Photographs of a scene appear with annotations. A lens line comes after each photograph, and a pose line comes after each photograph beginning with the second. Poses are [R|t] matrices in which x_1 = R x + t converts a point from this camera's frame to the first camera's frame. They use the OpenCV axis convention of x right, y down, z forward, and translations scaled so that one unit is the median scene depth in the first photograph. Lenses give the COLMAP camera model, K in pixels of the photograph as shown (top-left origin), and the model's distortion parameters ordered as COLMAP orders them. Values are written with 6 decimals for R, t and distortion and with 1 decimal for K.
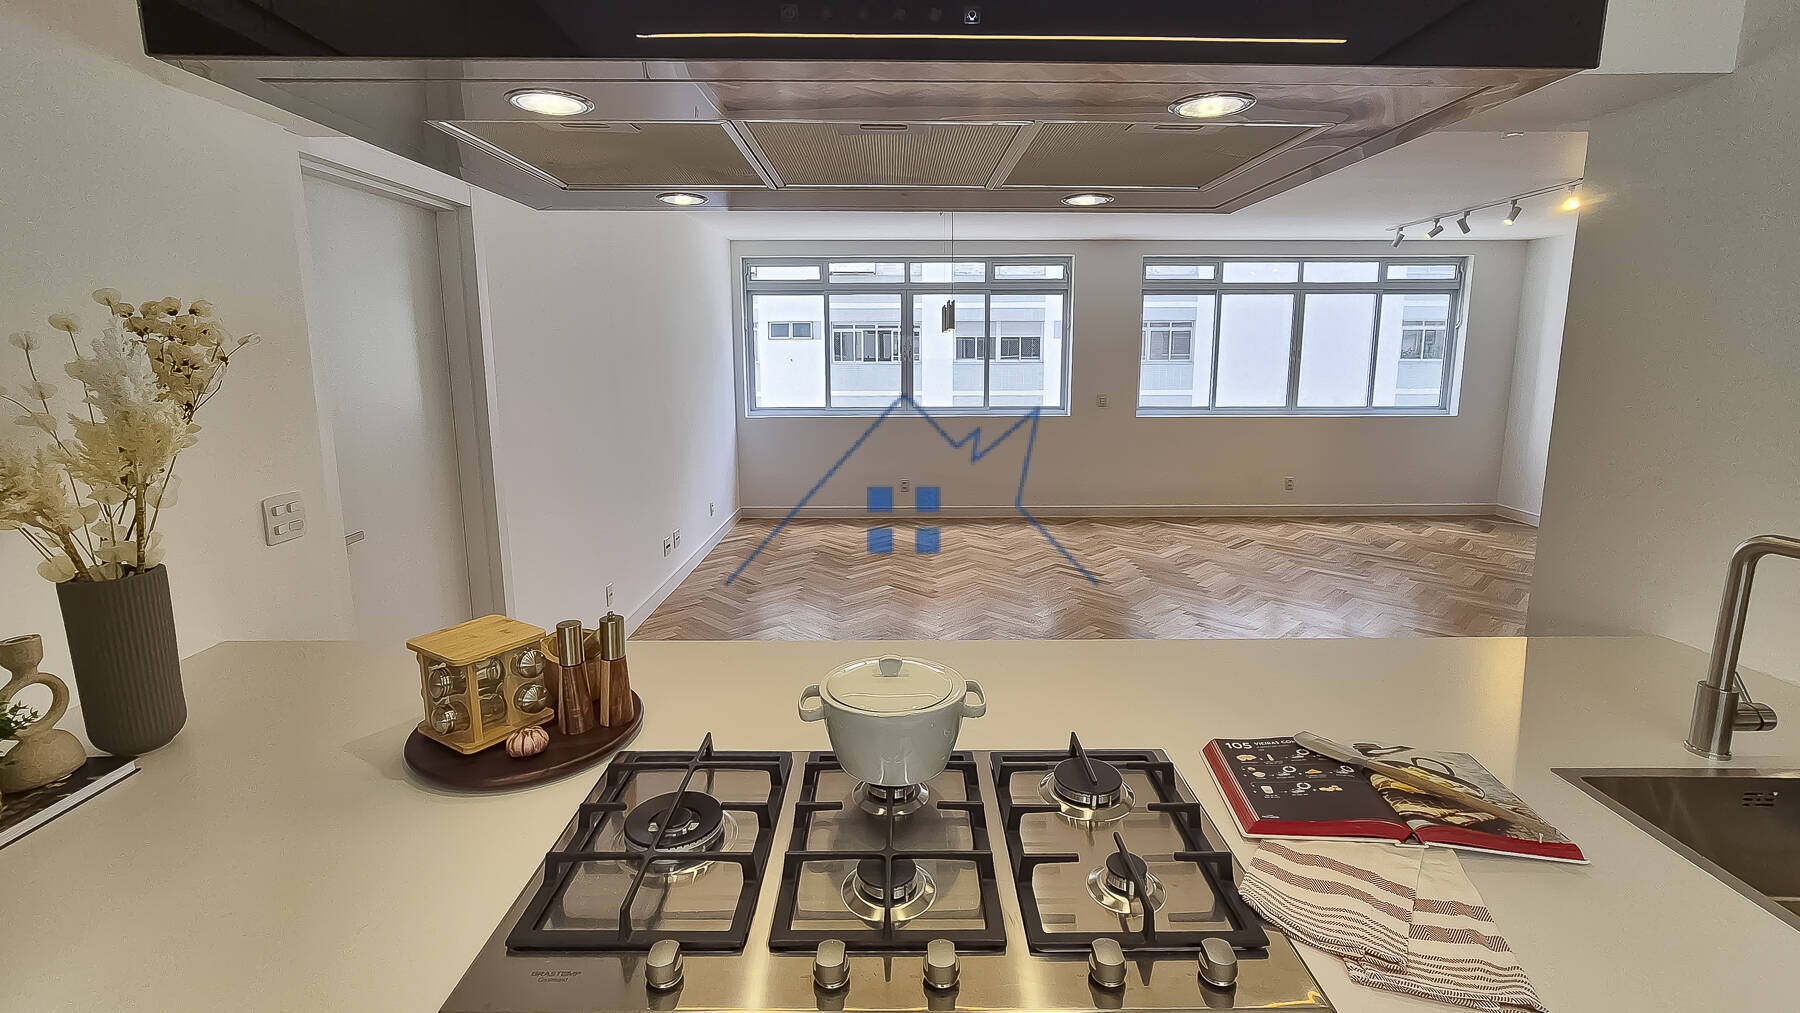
lens RADIAL K [[749.7, 0, 903.4], [0, 749.7, 470.5], [0, 0, 1]] dist [-0.013396, 0.000006]
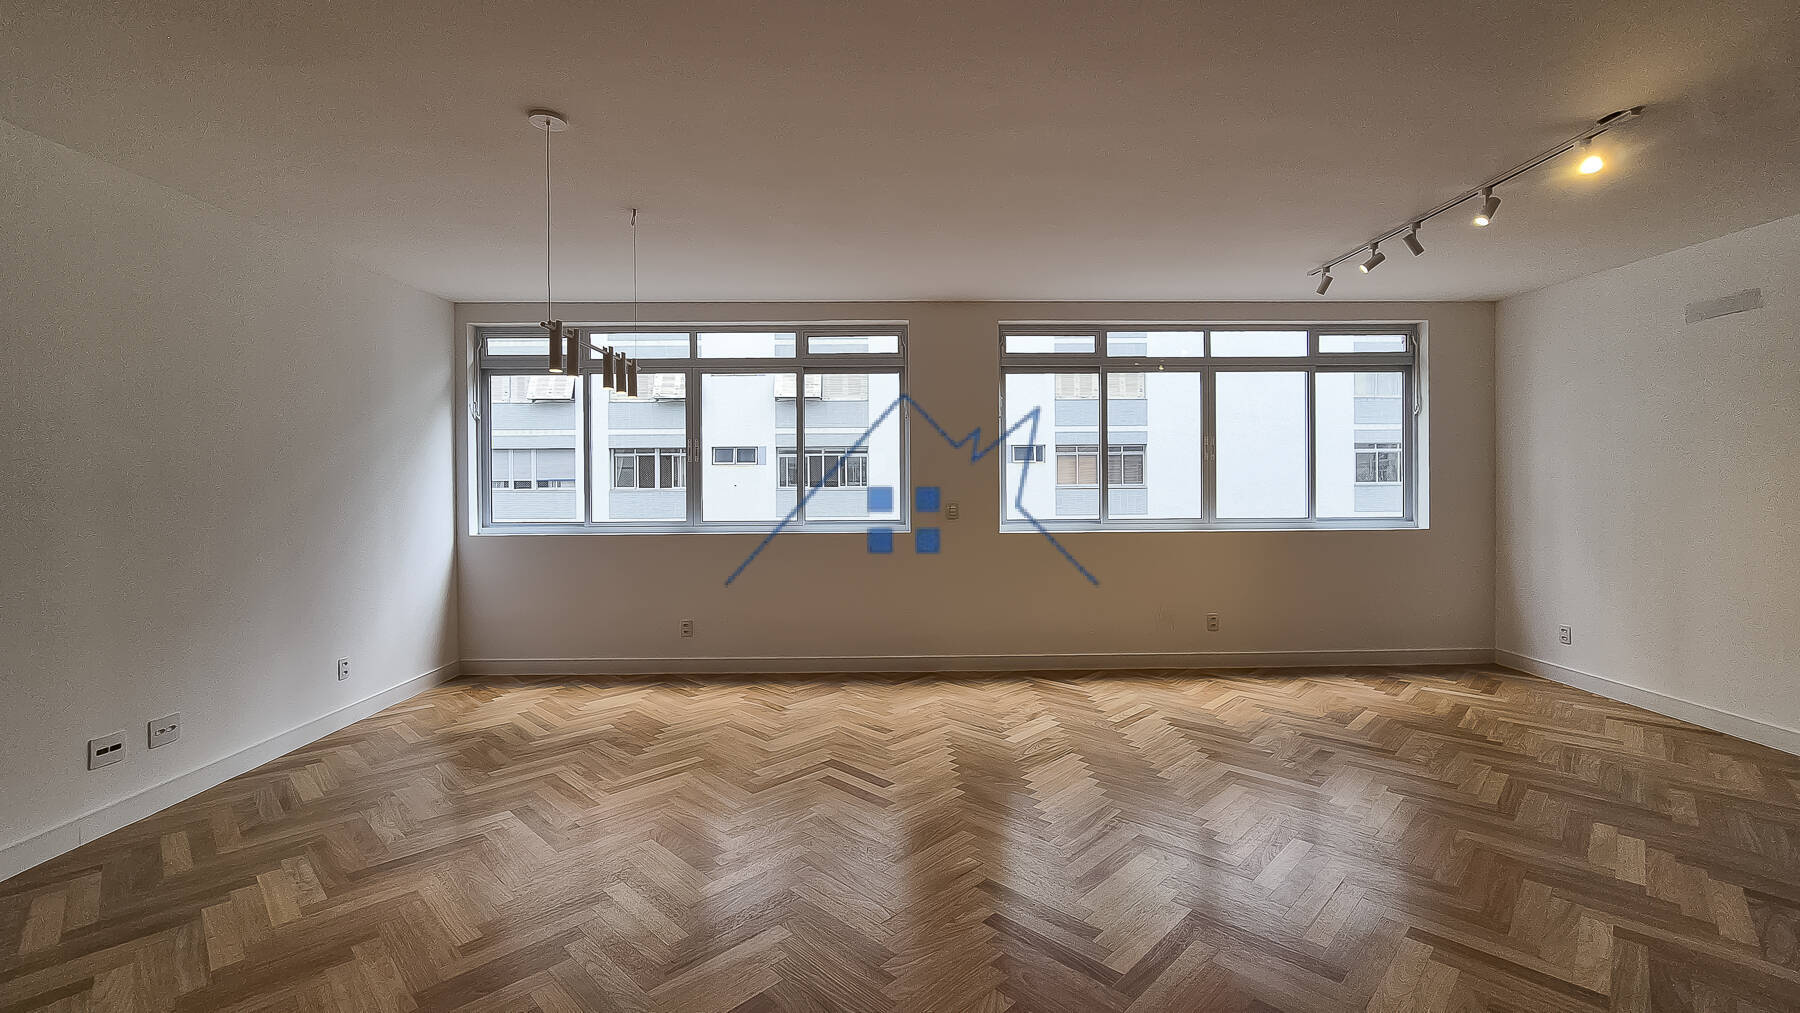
lens RADIAL K [[718.8, 0, 901.9], [0, 718.8, 490.7], [0, 0, 1]] dist [-0.012480, -0.000182]
pose [[0.999876, -0.004219, 0.015172, 0.207375], [0.006417, 0.988982, -0.147897, -0.008754], [-0.014381, 0.147976, 0.988886, 0.297742]]
